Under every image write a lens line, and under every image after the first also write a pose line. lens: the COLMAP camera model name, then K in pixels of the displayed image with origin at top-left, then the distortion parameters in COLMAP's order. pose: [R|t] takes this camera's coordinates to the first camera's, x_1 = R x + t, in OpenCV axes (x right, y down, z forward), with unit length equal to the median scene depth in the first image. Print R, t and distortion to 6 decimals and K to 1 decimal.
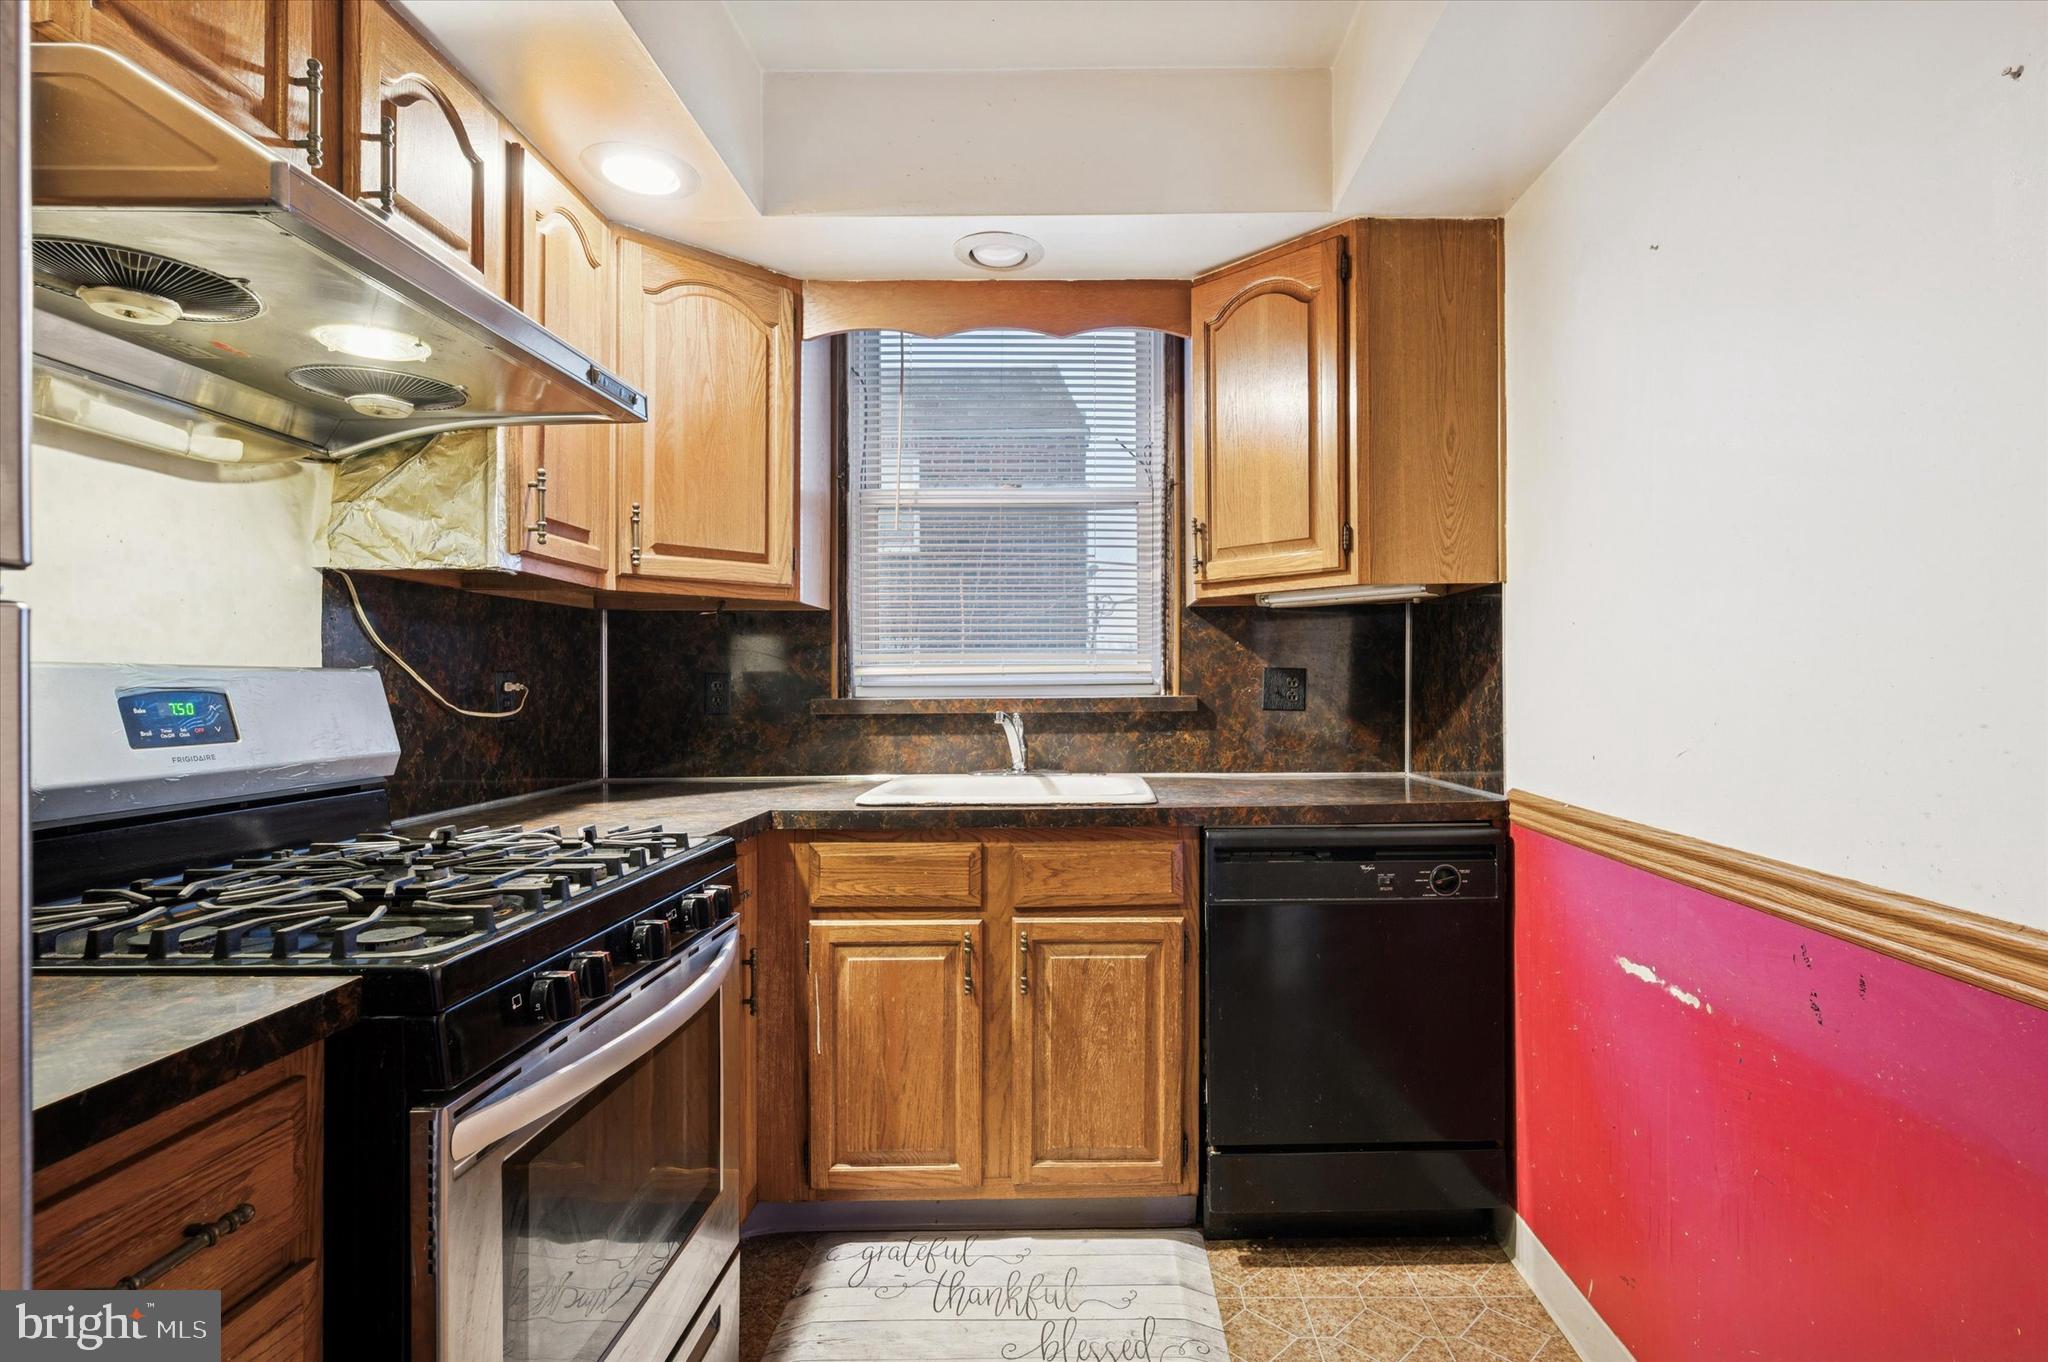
lens RADIAL K [[984.0, 0, 1087.3], [0, 984.0, 682.7], [0, 0, 1]] dist [0.001990, -0.000360]
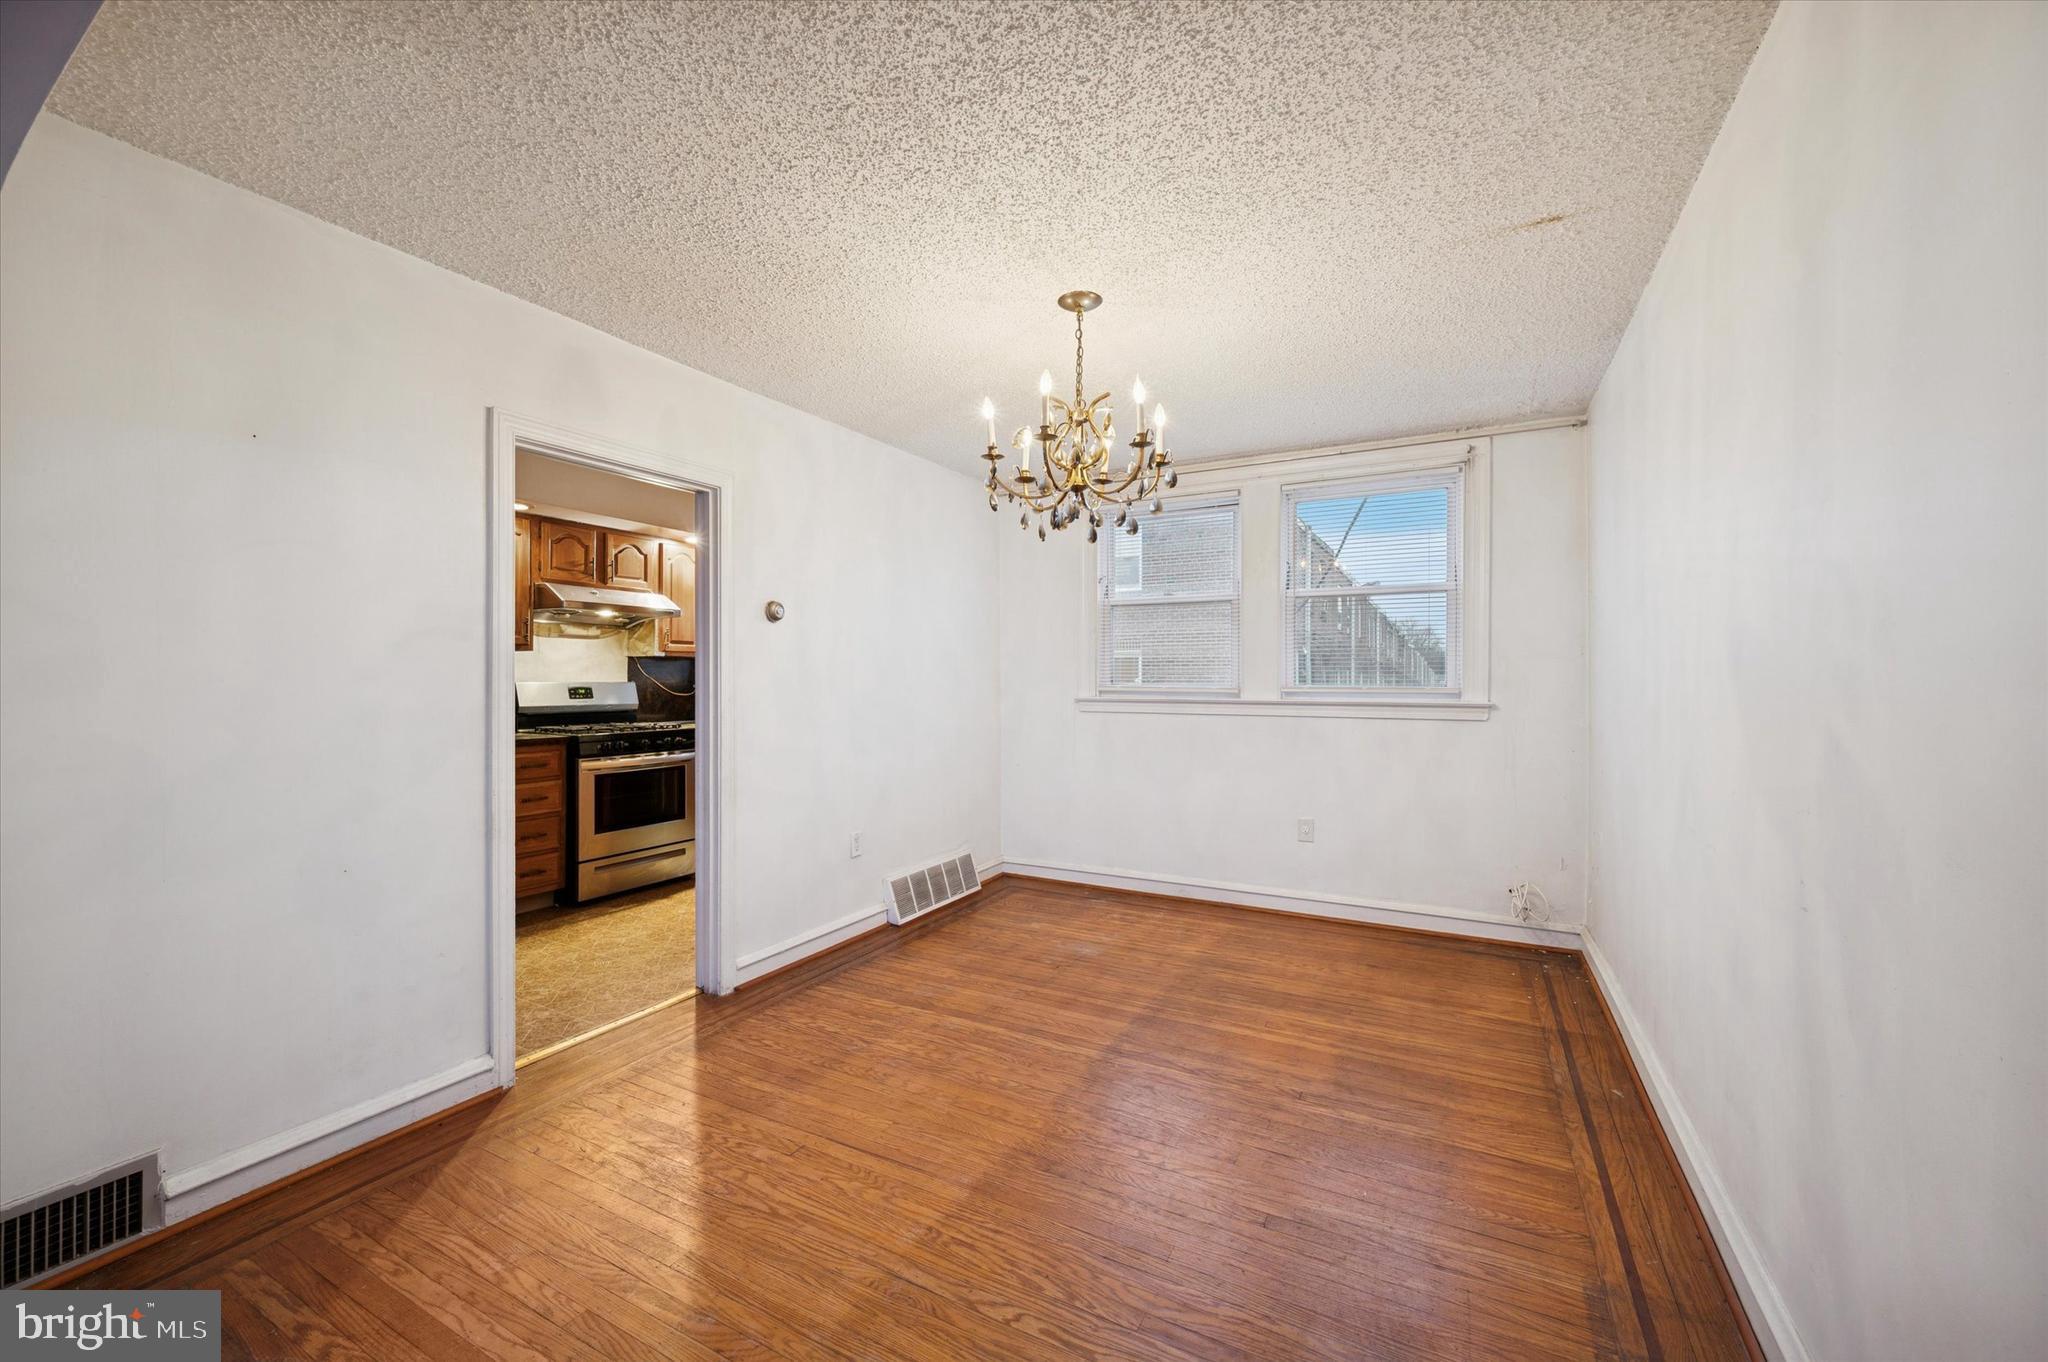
lens RADIAL K [[802.6, 0, 1028.9], [0, 802.6, 680.1], [0, 0, 1]] dist [0.000798, -0.000636]
pose [[0.877562, 0.008308, -0.479392, 1.765368], [-0.006923, 0.999965, 0.004657, -0.037450], [0.479414, -0.000768, 0.877589, -0.849729]]
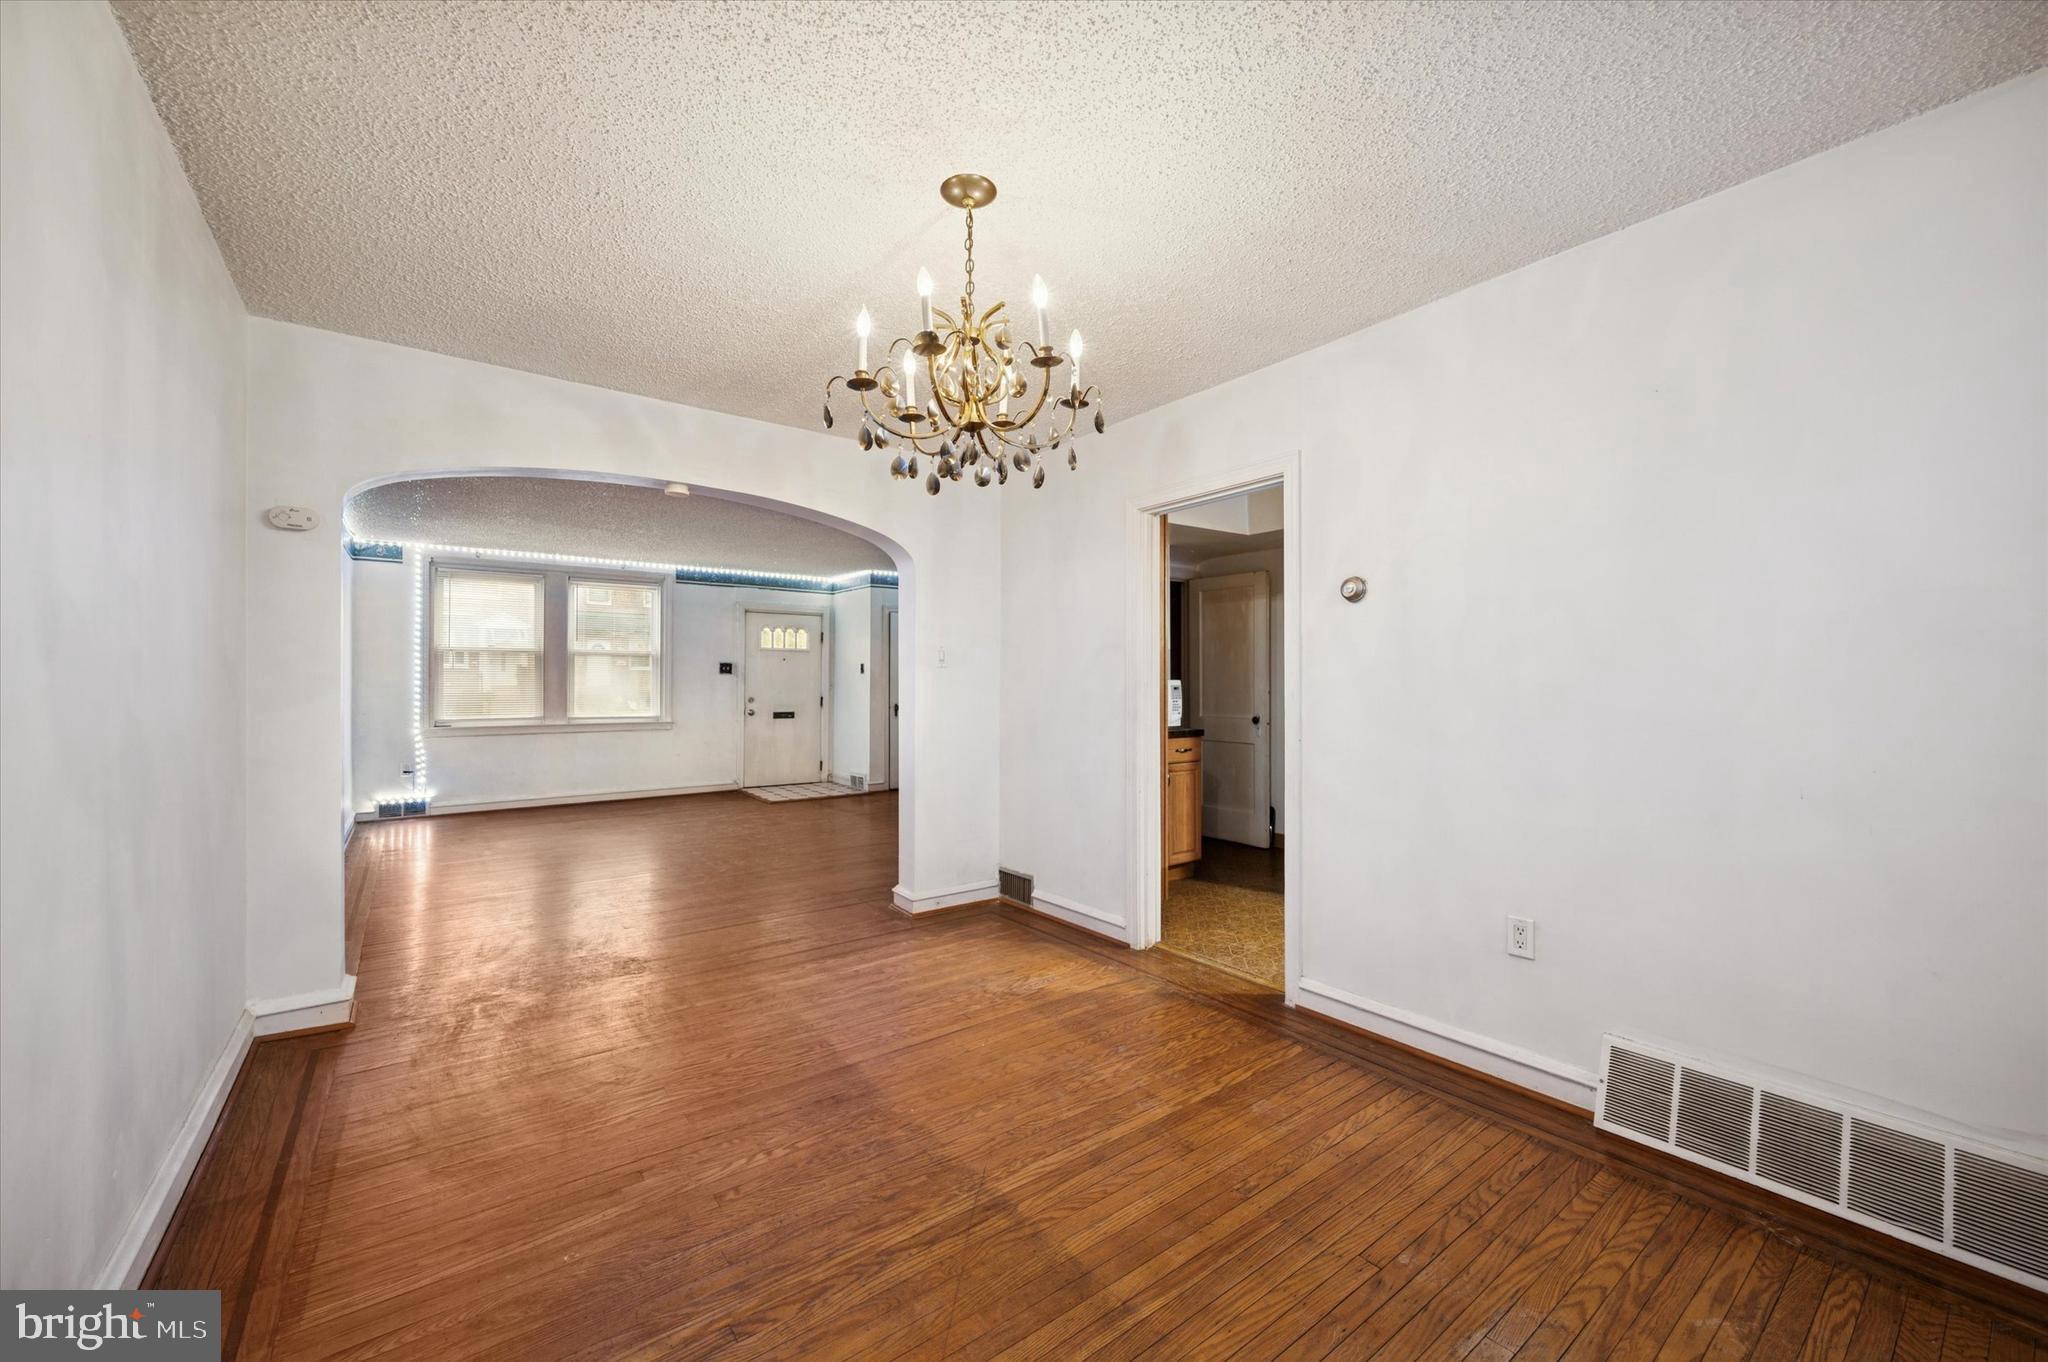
lens RADIAL K [[802.6, 0, 1027.2], [0, 802.6, 685.8], [0, 0, 1]] dist [0.000798, -0.000636]
pose [[-0.801098, 0.008881, -0.598467, 1.772732], [0.007900, 0.999960, 0.004264, -0.015177], [0.598481, -0.001312, -0.801136, 1.148888]]
